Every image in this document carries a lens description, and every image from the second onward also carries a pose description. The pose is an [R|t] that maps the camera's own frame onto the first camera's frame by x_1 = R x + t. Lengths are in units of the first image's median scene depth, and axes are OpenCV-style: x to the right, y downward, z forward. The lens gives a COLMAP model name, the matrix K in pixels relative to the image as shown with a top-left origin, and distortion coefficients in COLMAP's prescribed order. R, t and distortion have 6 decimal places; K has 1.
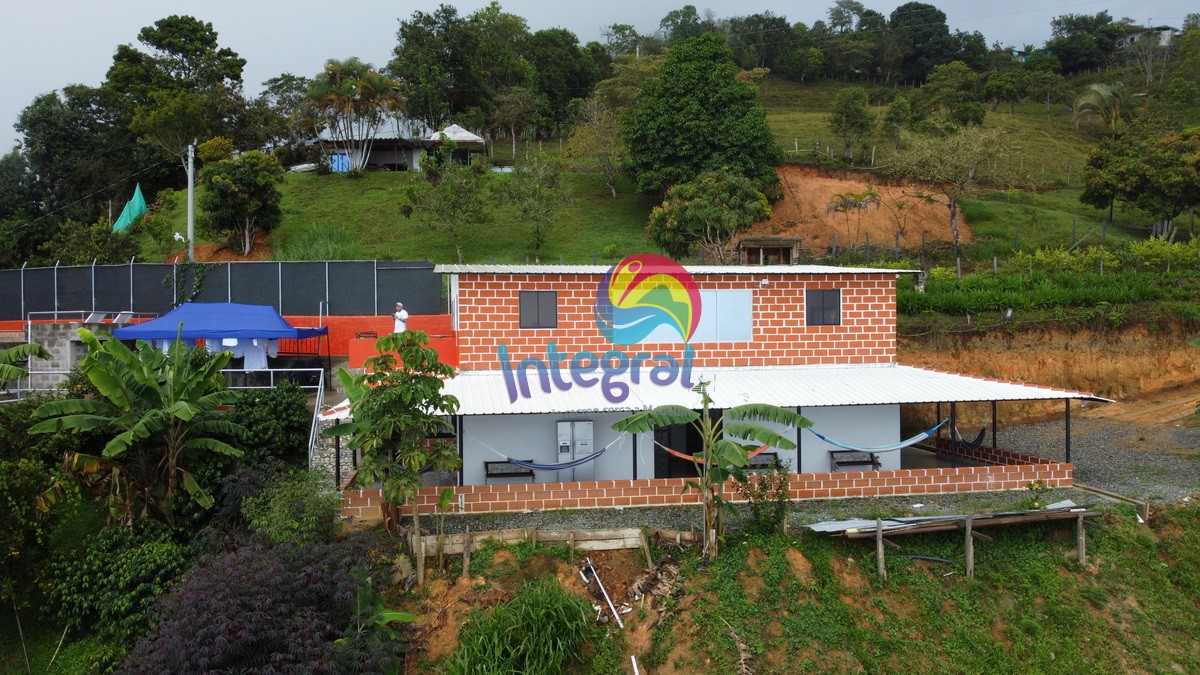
lens RADIAL K [[908.7, 0, 600.7], [0, 908.7, 337.7], [0, 0, 1]] dist [-0.001325, 0.001681]
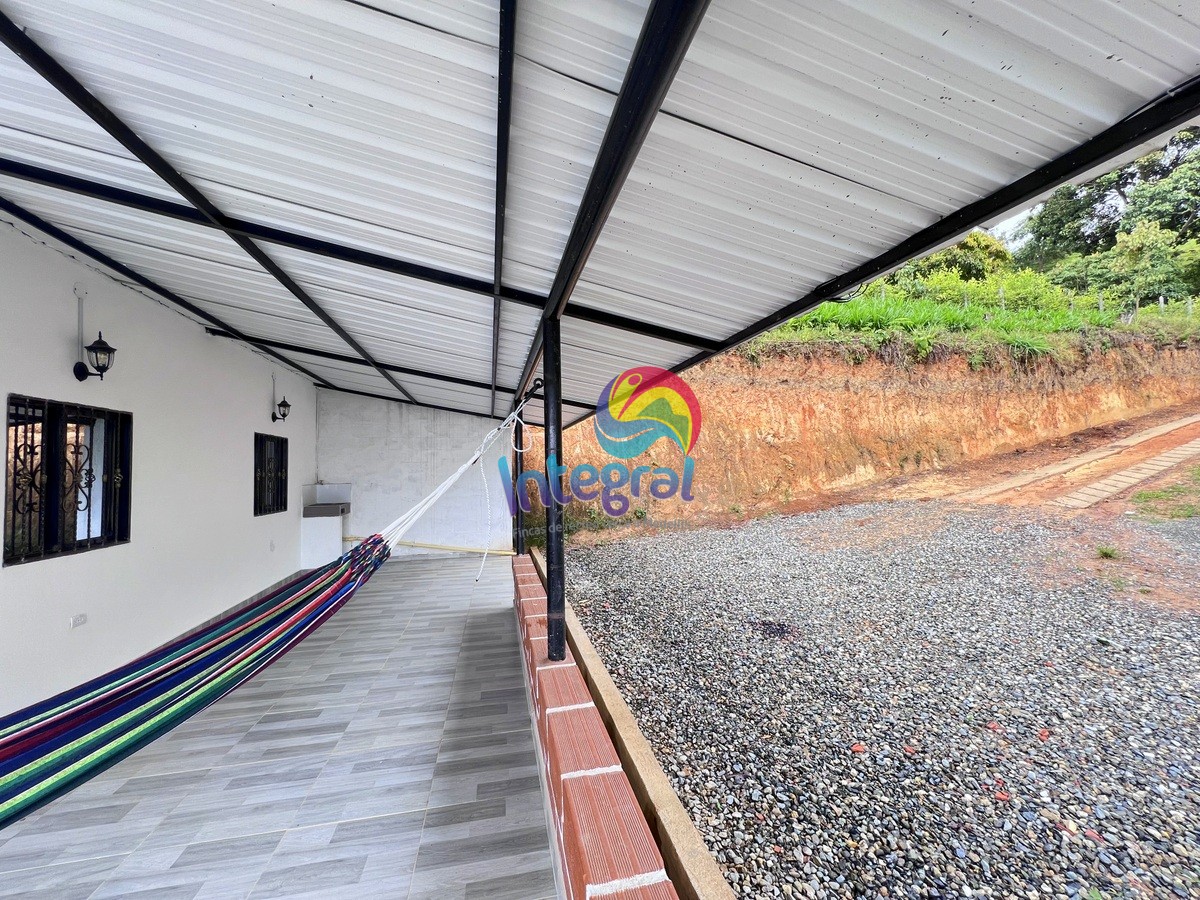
lens RADIAL K [[482.7, 0, 598.4], [0, 482.7, 446.8], [0, 0, 1]] dist [-0.000610, 0.000059]
pose [[0.999006, -0.006059, 0.044166, 0.328659], [0.008244, 0.998741, -0.049474, 0.064823], [-0.043811, 0.049789, 0.997798, 0.679989]]
